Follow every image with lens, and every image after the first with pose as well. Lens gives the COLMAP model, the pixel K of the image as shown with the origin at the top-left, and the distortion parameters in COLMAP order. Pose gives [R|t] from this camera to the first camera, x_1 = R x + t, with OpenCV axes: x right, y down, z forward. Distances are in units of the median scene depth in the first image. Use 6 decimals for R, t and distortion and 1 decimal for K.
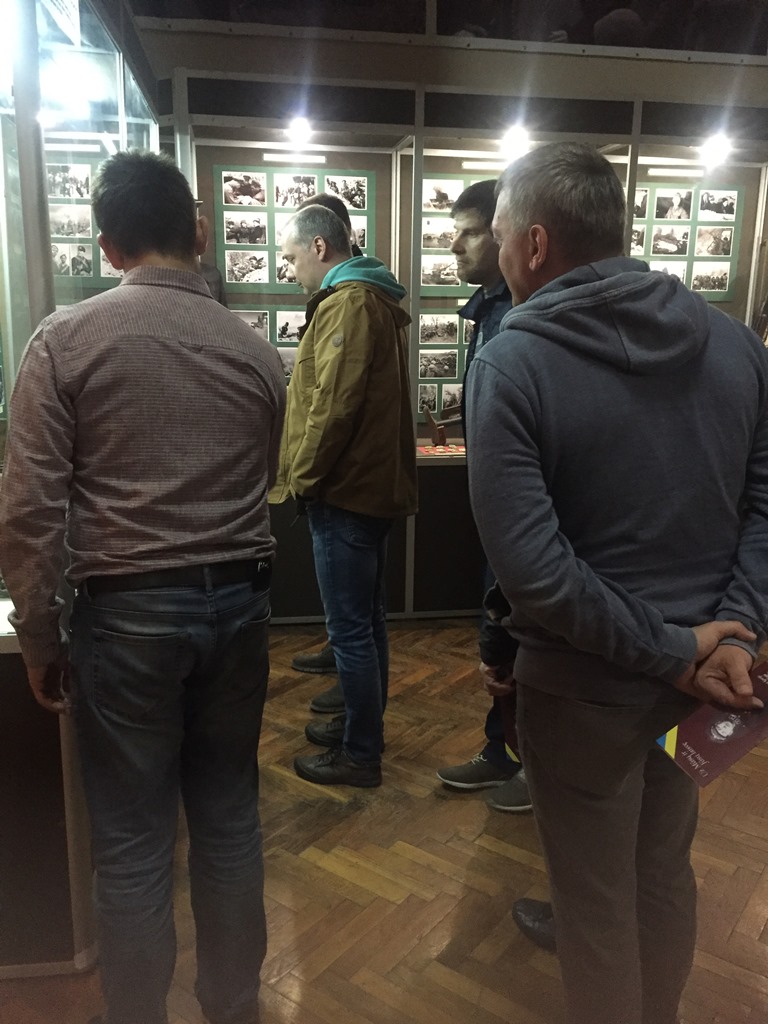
lens RADIAL K [[860.2, 0, 384.0], [0, 860.2, 512.0], [0, 0, 1]] dist [0.070675, -0.007053]
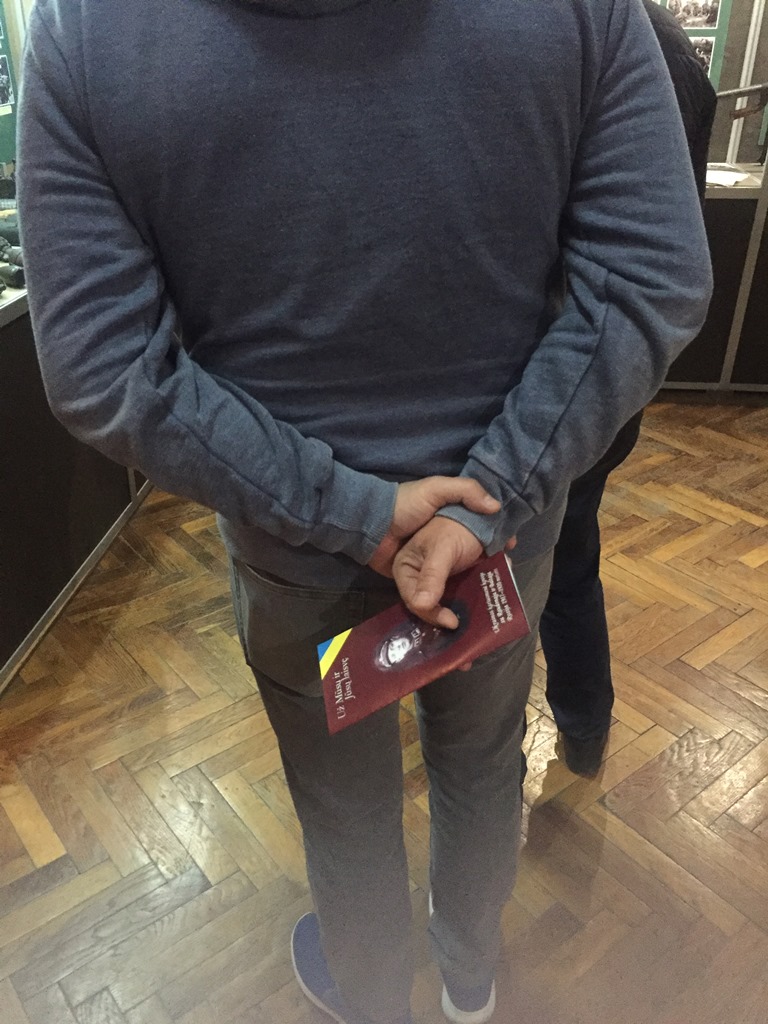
lens RADIAL K [[860.2, 0, 384.0], [0, 860.2, 512.0], [0, 0, 1]] dist [0.070675, -0.007053]
pose [[0.967836, 0.107757, -0.227336, 0.494415], [-0.035342, 0.952902, 0.301213, -0.032373], [0.249086, -0.283491, 0.926061, 0.433623]]
